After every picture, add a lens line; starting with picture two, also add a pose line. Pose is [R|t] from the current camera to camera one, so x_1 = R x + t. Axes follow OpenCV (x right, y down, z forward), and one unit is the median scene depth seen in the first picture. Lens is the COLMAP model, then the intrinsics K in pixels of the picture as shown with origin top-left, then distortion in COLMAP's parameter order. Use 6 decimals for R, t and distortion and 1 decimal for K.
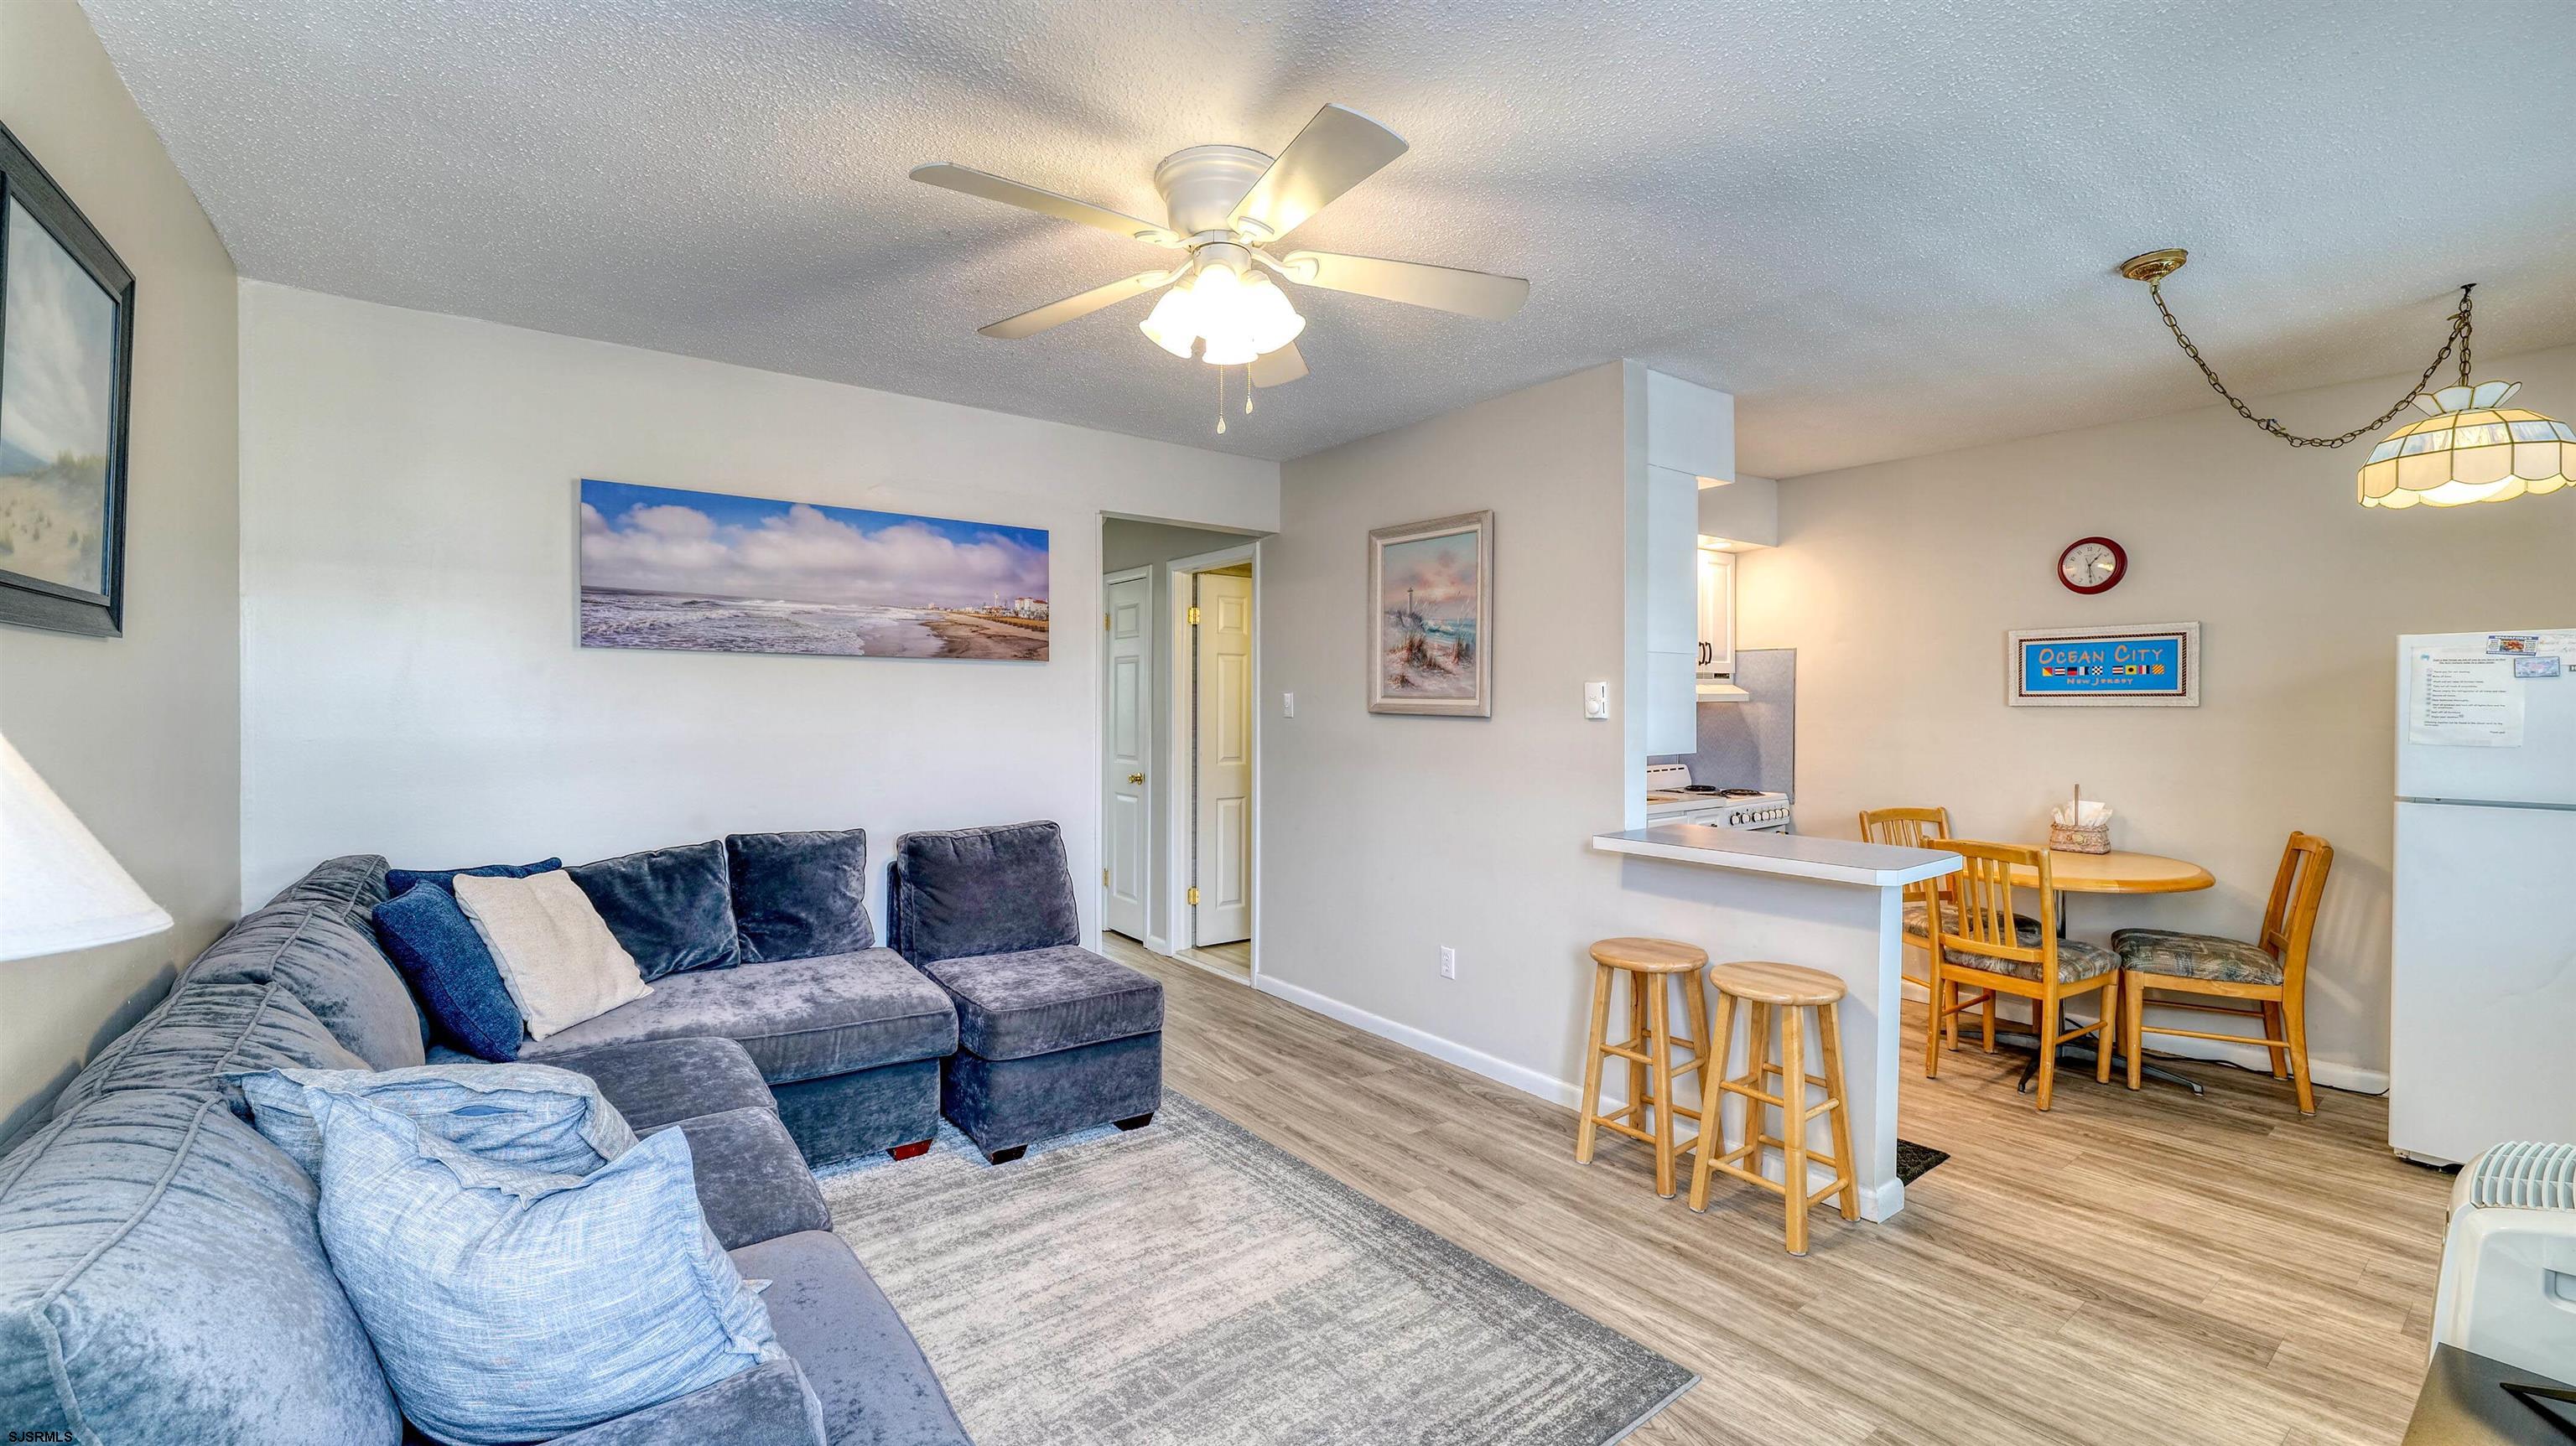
lens RADIAL K [[1060.4, 0, 1277.5], [0, 1060.4, 718.3], [0, 0, 1]] dist [-0.013443, 0.001287]
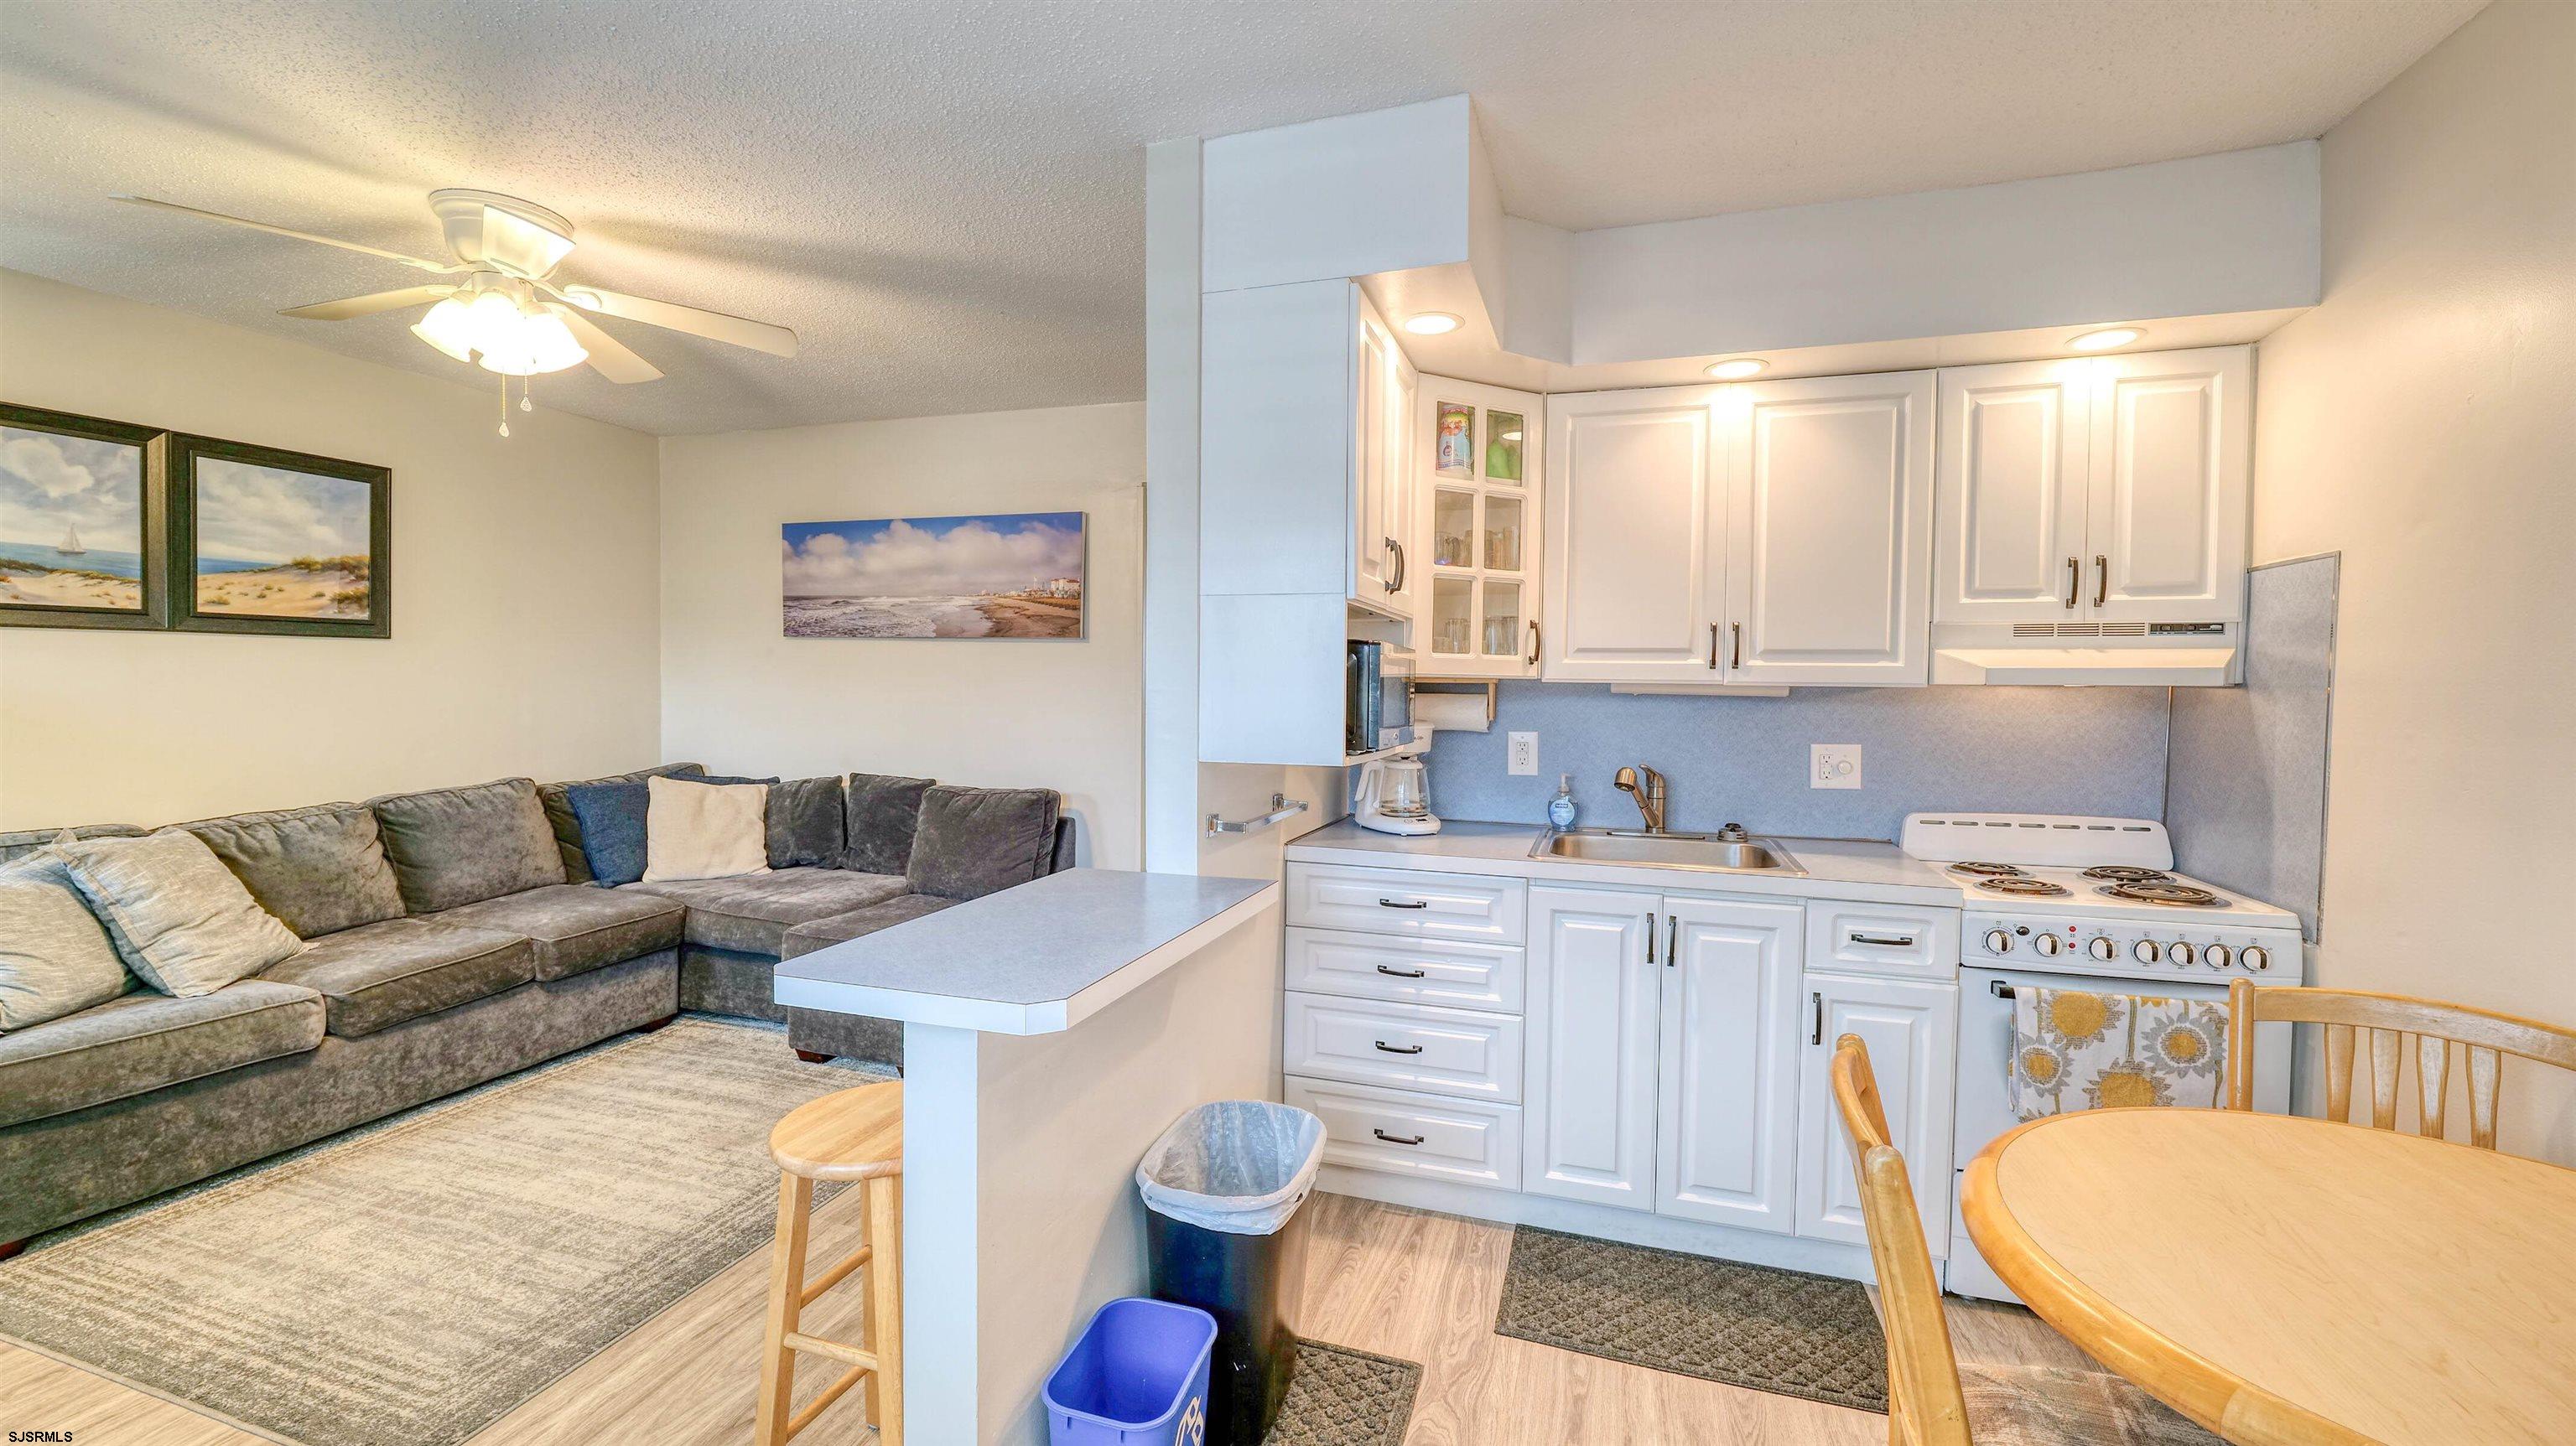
lens RADIAL K [[1060.4, 0, 1276.3], [0, 1060.4, 716.3], [0, 0, 1]] dist [-0.013443, 0.001287]
pose [[0.559479, 0.033995, -0.828147, 0.865955], [-0.022580, 0.999413, 0.025770, -0.008844], [0.828537, 0.004282, 0.559918, 0.661567]]
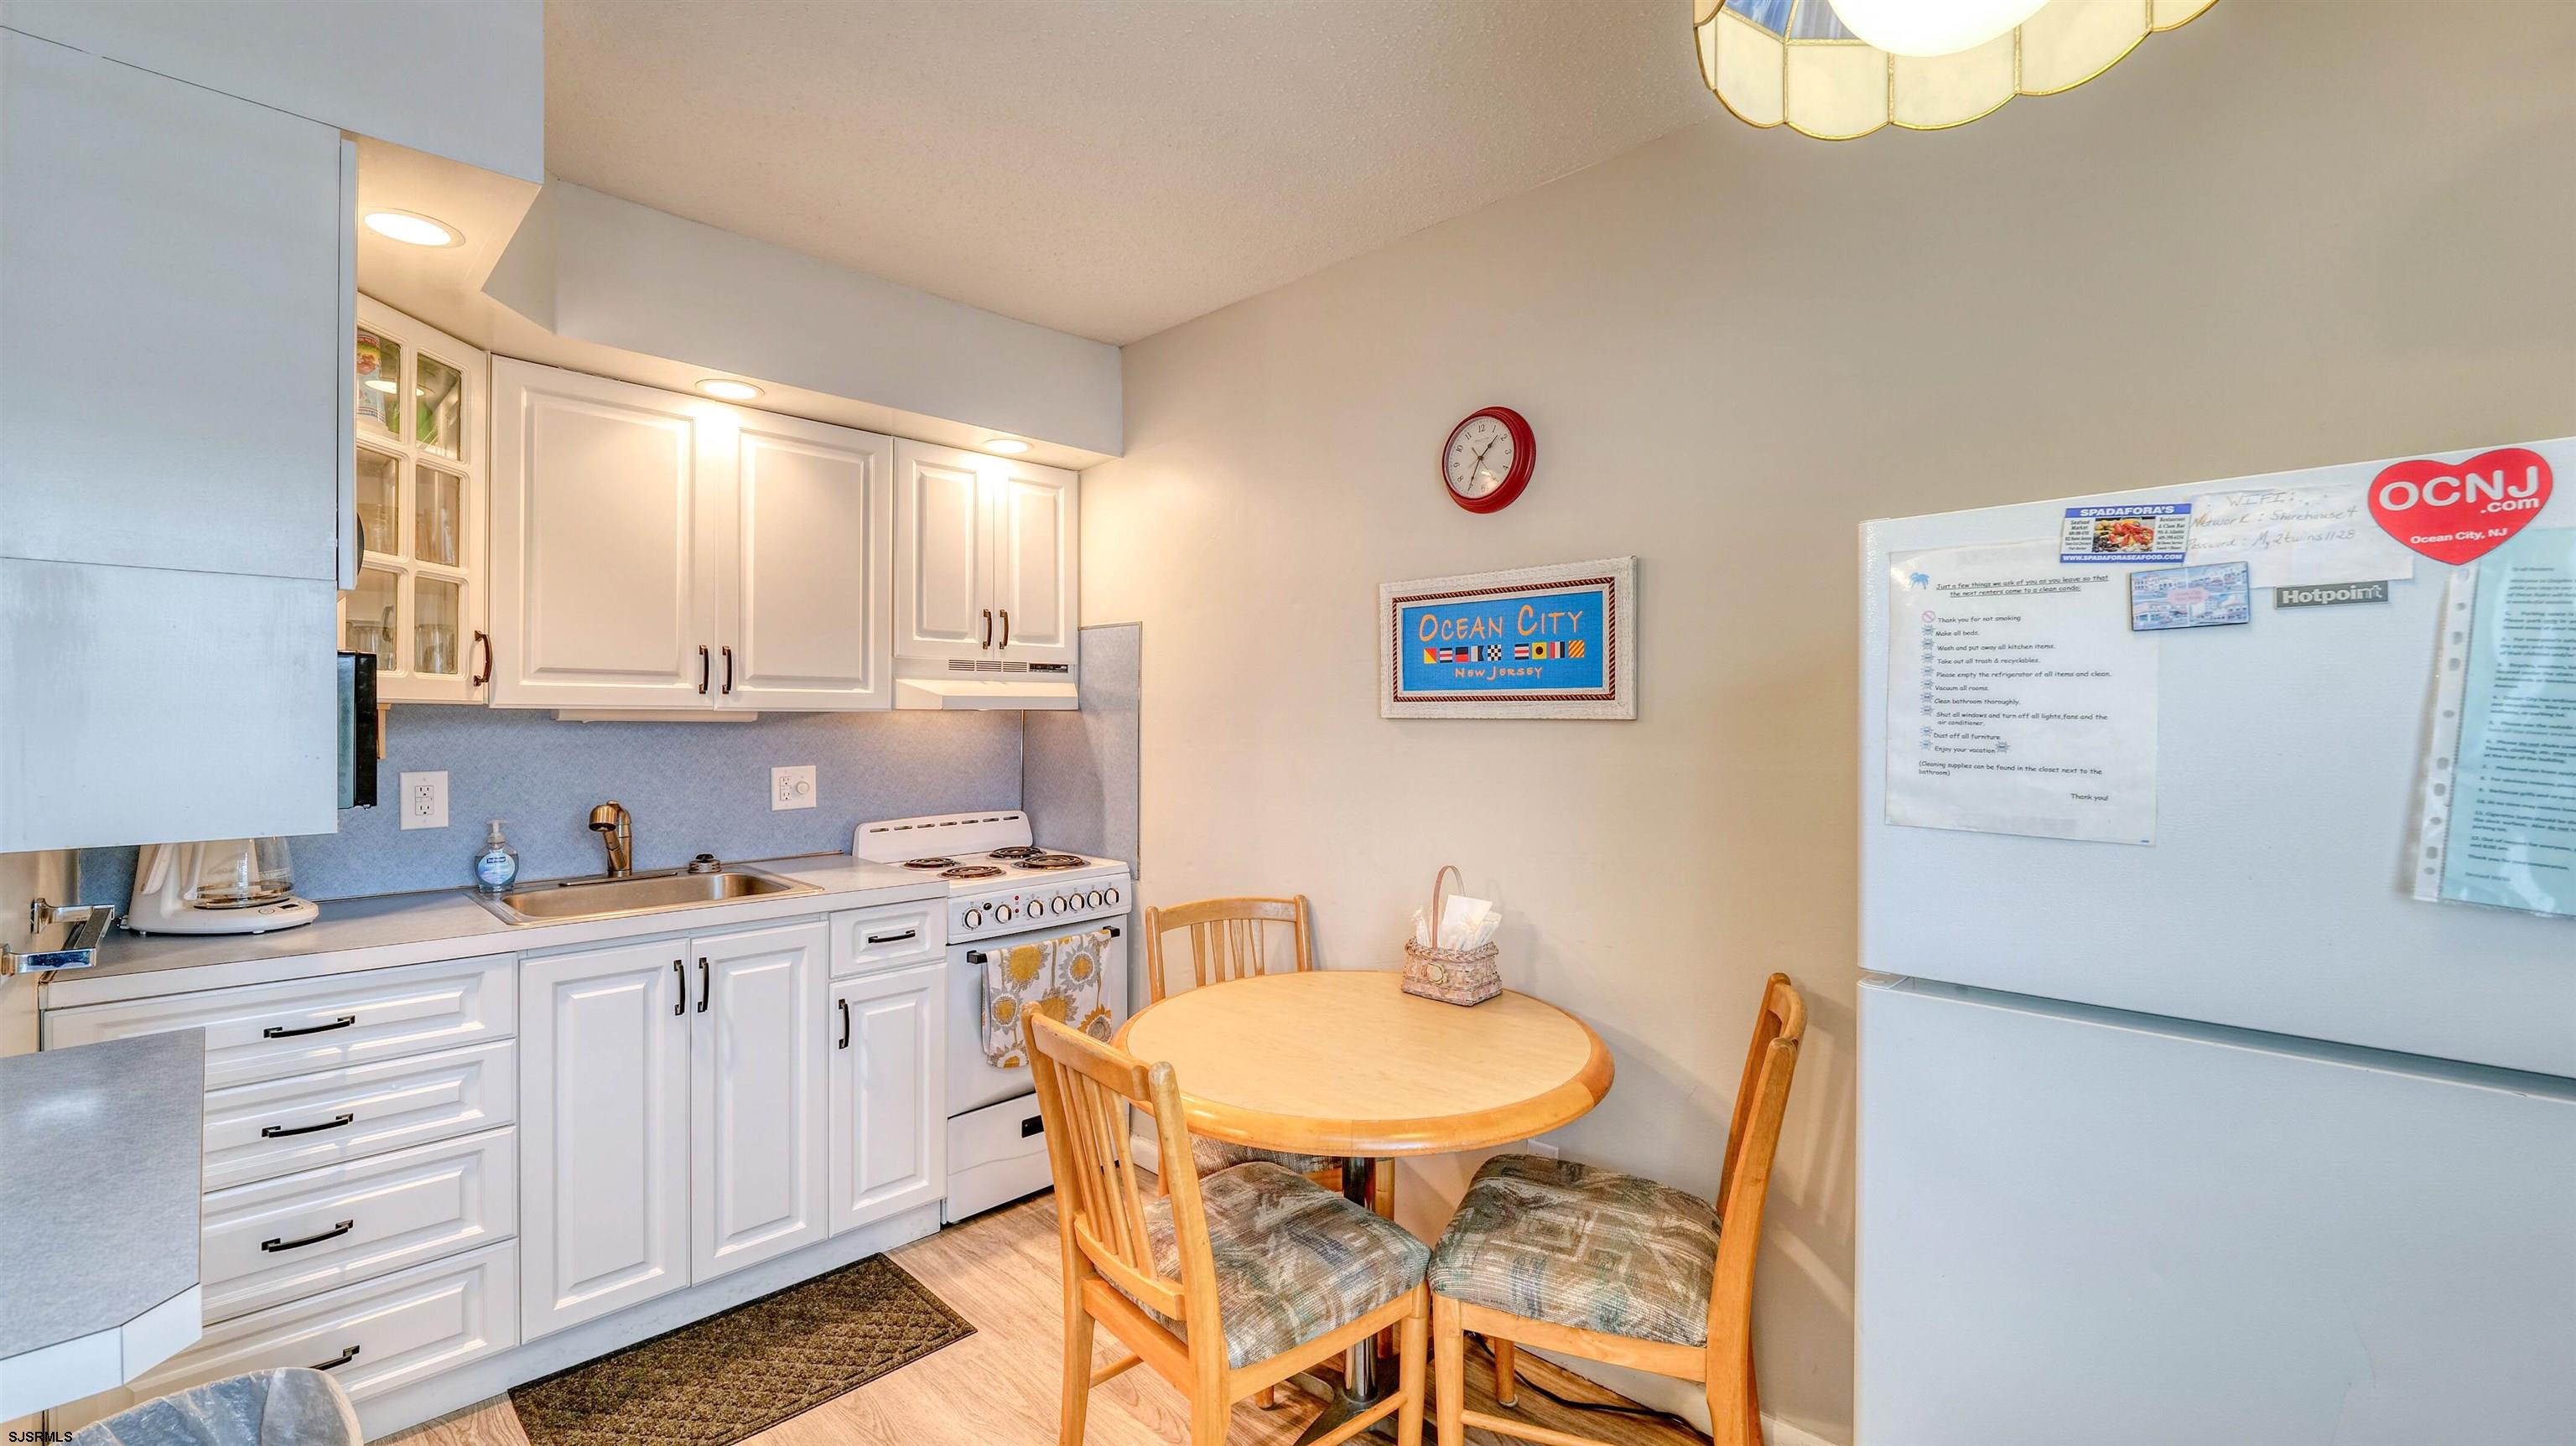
lens RADIAL K [[1060.4, 0, 1282.7], [0, 1060.4, 717.0], [0, 0, 1]] dist [-0.013443, 0.001287]
pose [[0.986877, 0.004271, 0.161420, 0.687703], [-0.002155, 0.999909, -0.013280, -0.005759], [-0.161462, 0.012758, 0.986796, 0.567081]]
